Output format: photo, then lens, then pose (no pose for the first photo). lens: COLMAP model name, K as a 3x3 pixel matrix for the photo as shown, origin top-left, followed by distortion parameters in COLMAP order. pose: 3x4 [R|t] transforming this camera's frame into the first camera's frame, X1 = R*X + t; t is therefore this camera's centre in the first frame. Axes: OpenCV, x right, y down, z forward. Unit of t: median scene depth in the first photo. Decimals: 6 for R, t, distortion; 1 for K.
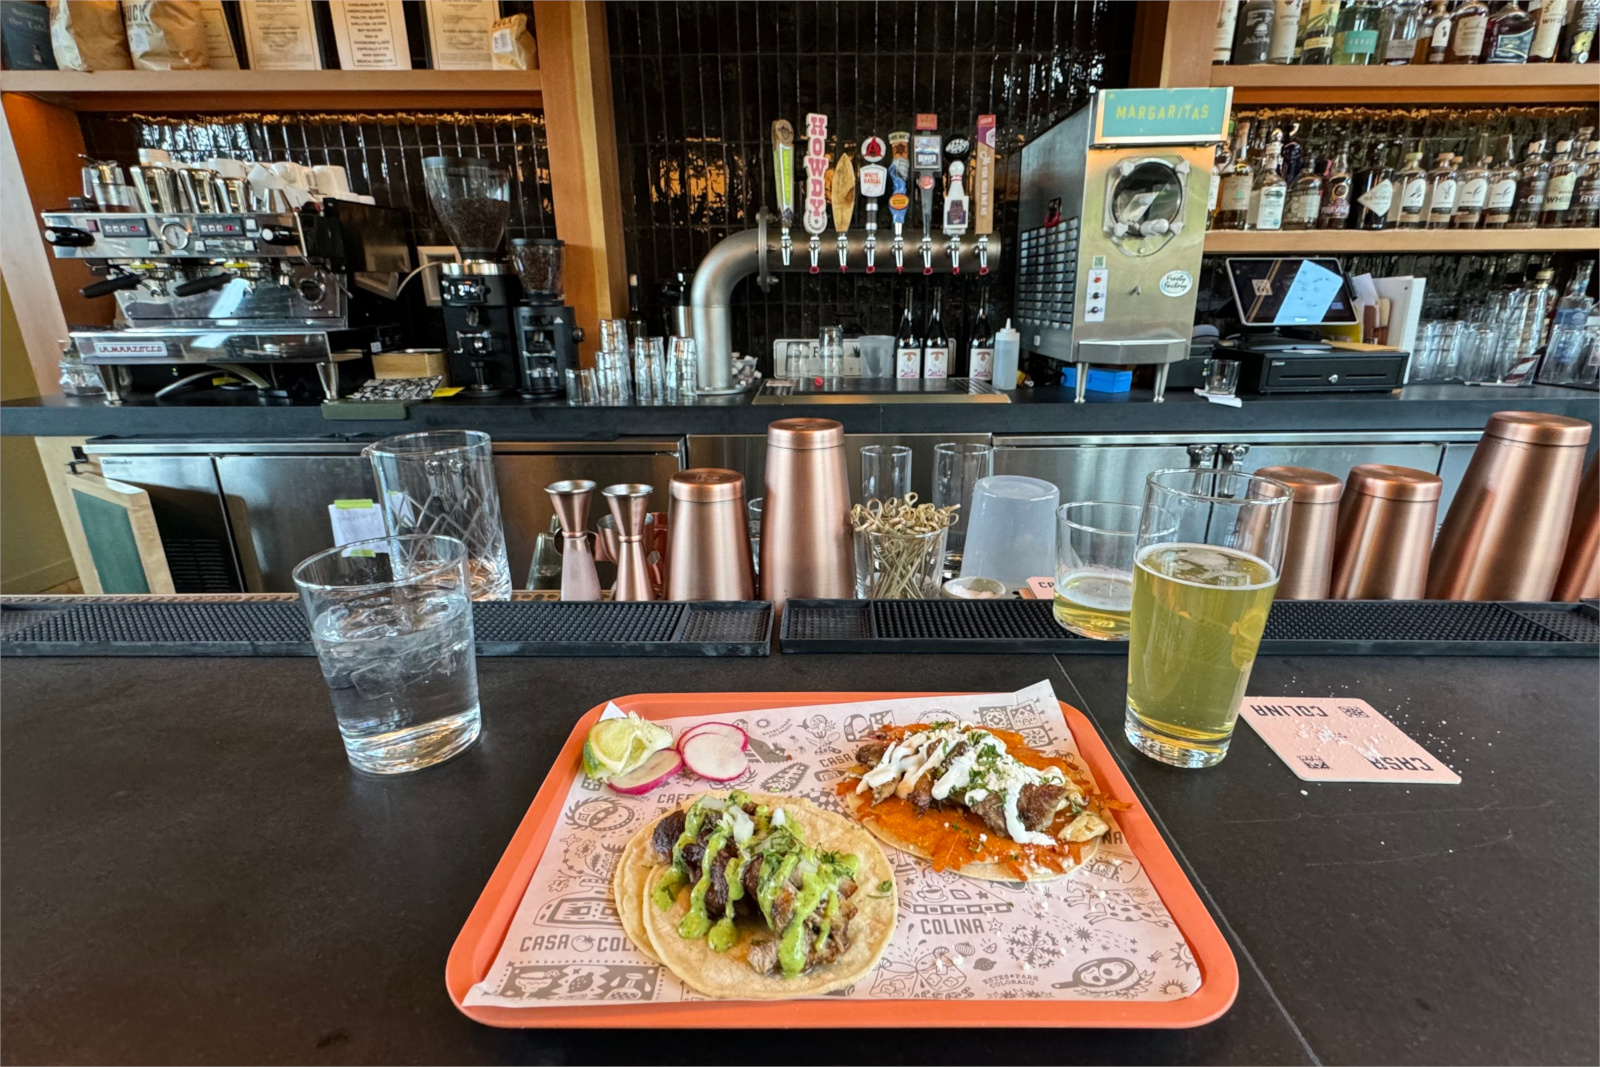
lens RADIAL K [[768.2, 0, 802.4], [0, 768.2, 532.6], [0, 0, 1]] dist [-0.001580, -0.000699]
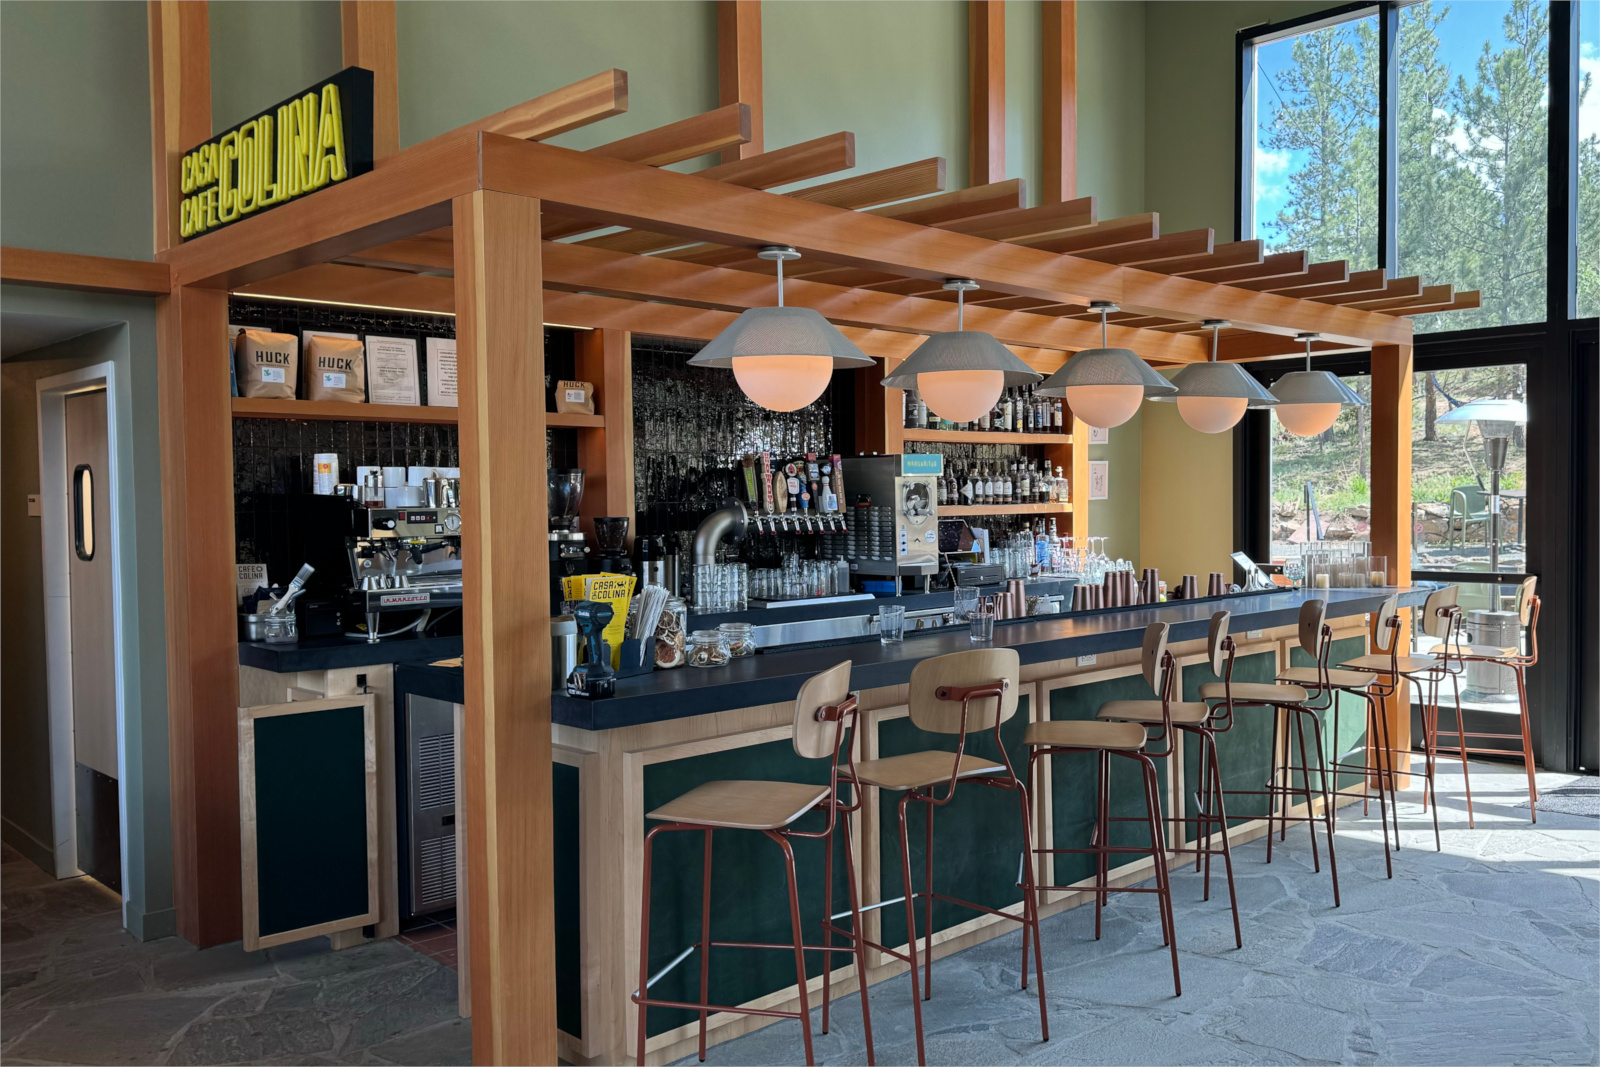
lens RADIAL K [[1375.8, 0, 801.4], [0, 1375.8, 534.3], [0, 0, 1]] dist [0.001239, 0.000046]
pose [[0.737774, -0.025095, 0.674581, -2.063319], [0.209946, 0.958280, -0.193964, 0.285346], [-0.641570, 0.284727, 0.712263, -1.284108]]
